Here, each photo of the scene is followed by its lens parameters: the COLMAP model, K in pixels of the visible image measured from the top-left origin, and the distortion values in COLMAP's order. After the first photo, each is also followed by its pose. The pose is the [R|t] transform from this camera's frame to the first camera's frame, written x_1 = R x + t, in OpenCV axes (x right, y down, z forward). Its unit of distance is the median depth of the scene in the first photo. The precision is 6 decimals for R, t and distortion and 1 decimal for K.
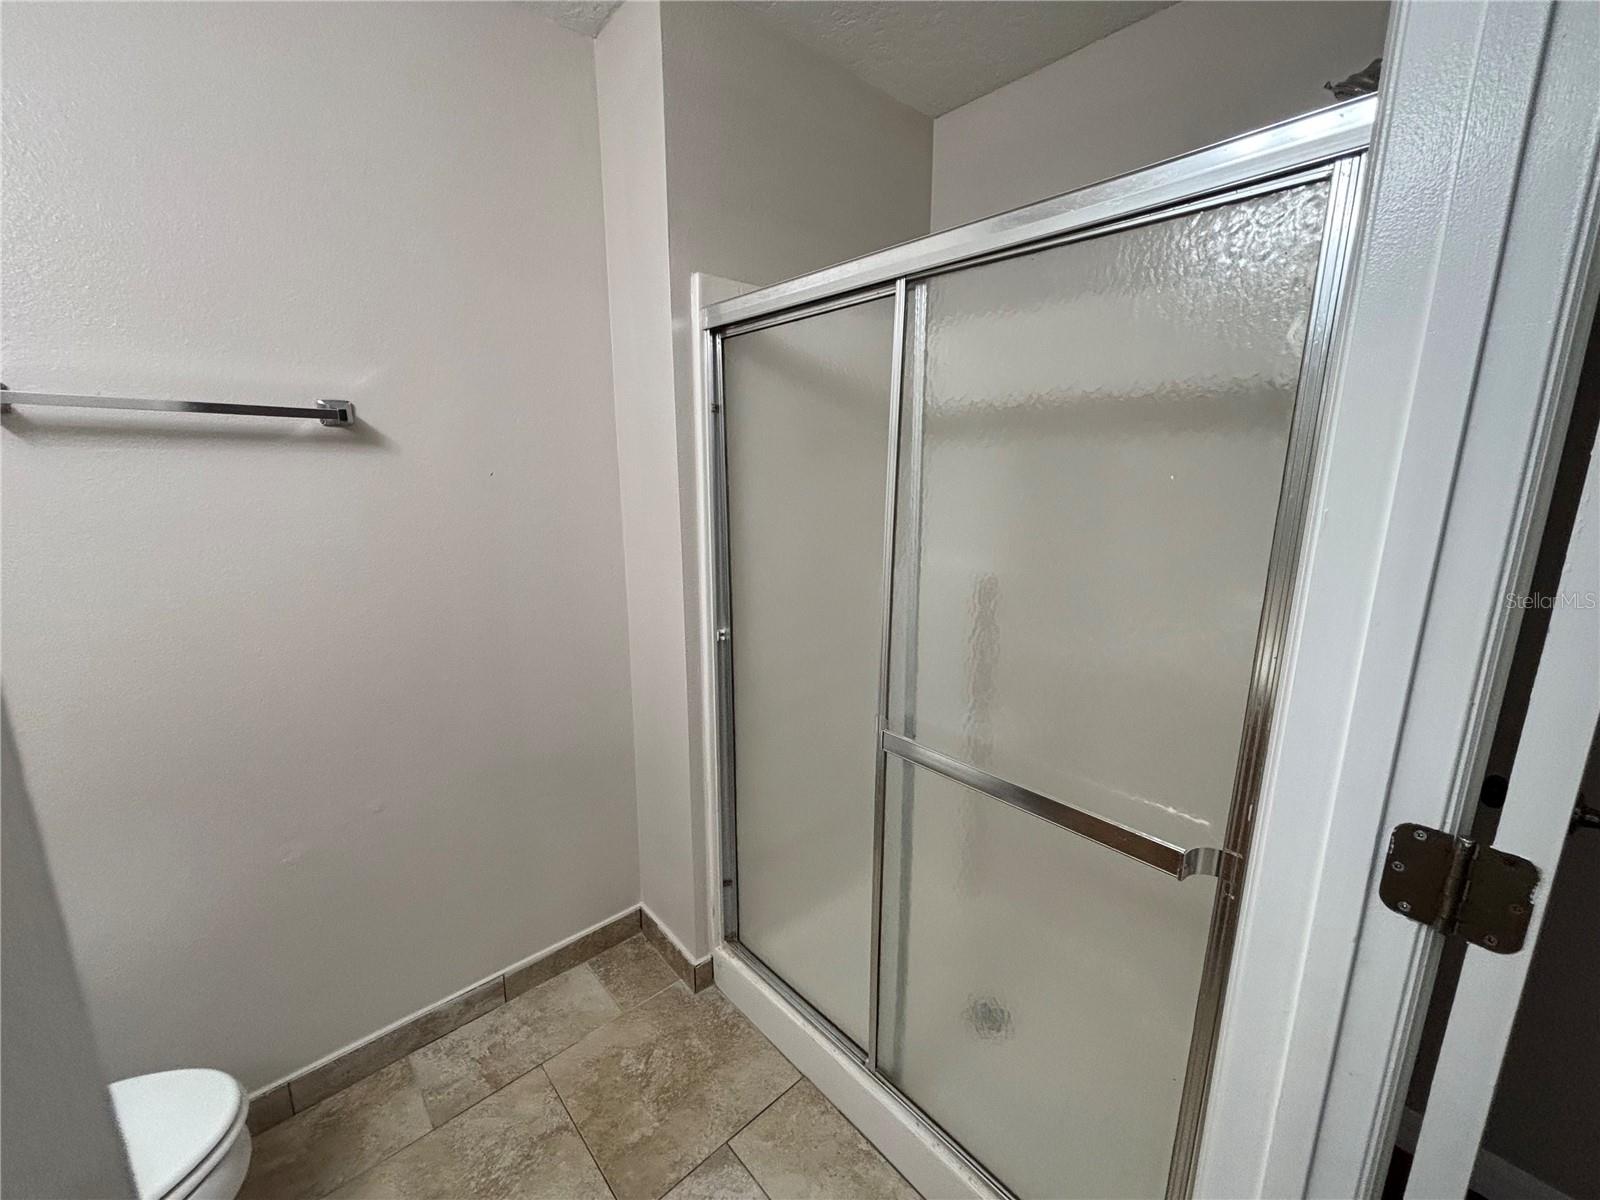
lens RADIAL K [[639.1, 0, 798.6], [0, 639.1, 598.6], [0, 0, 1]] dist [0.002446, 0.000470]
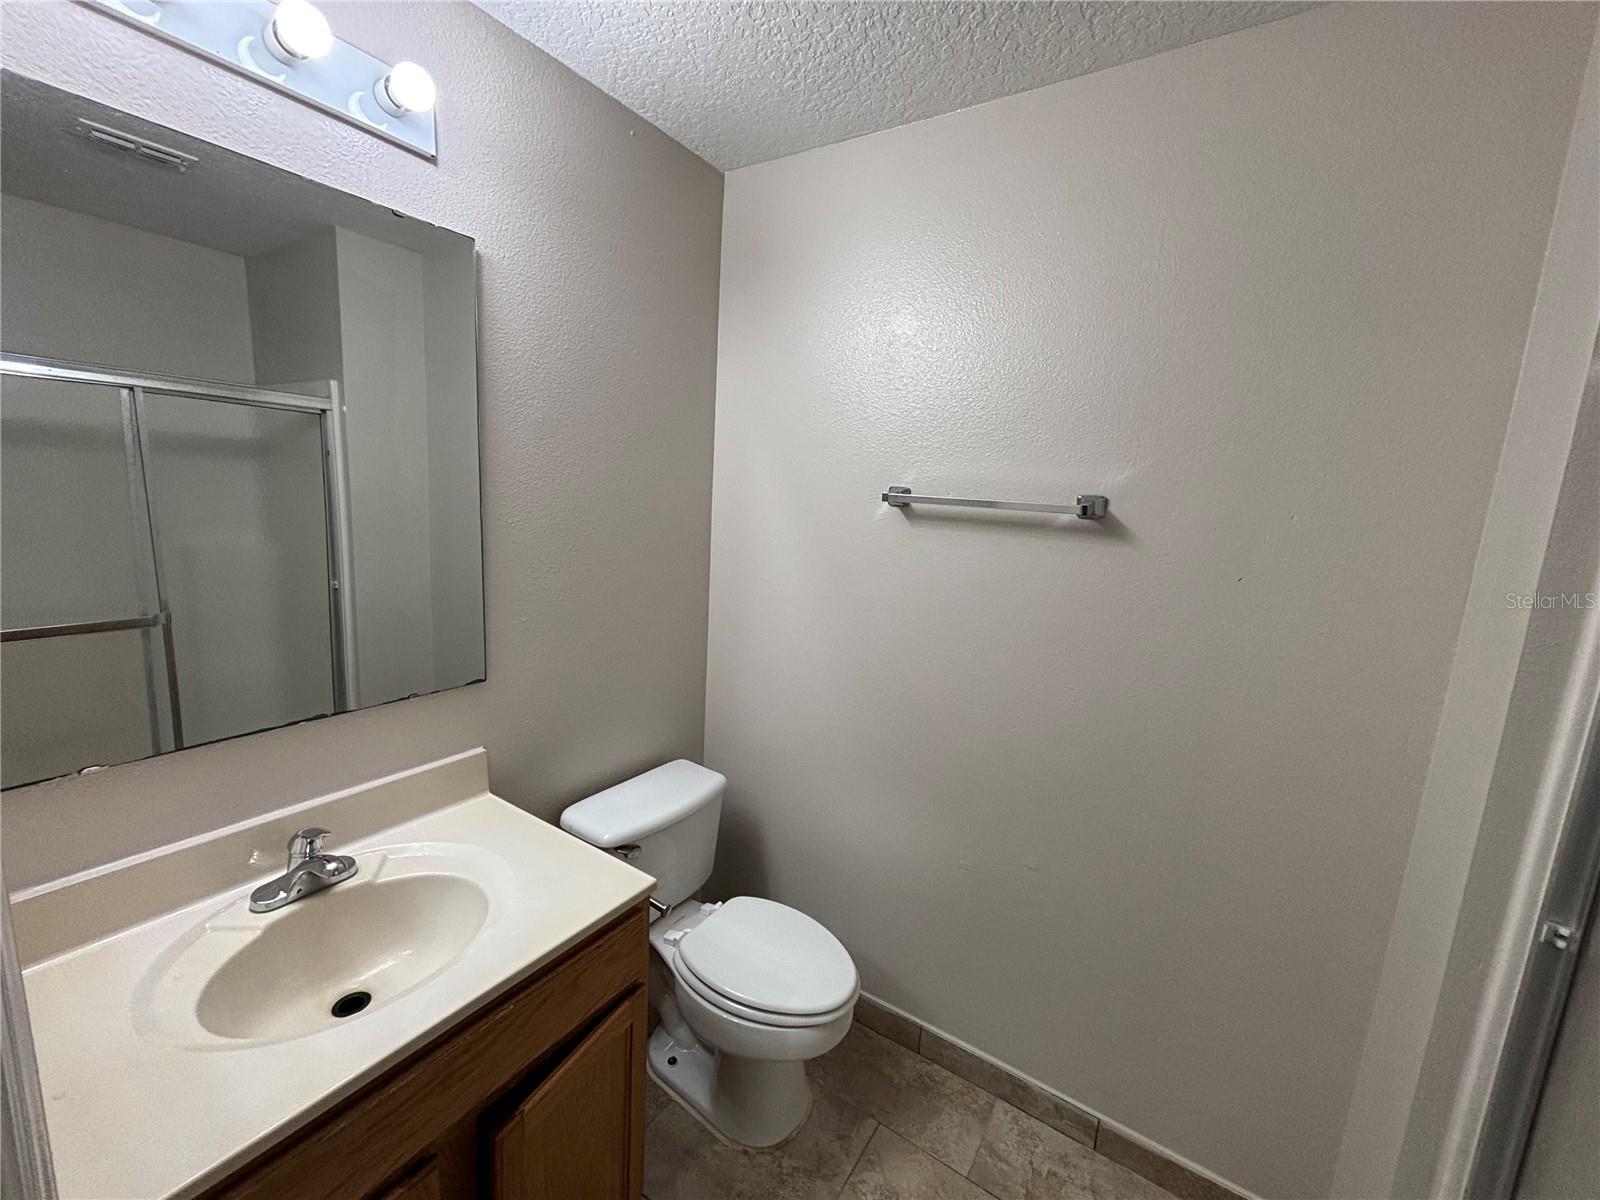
lens RADIAL K [[639.1, 0, 798.6], [0, 639.1, 598.6], [0, 0, 1]] dist [0.002446, 0.000470]
pose [[0.241666, 0.164728, -0.956275, 0.192223], [-0.241522, 0.964683, 0.105140, -0.118272], [0.939822, 0.205553, 0.272916, 0.237987]]
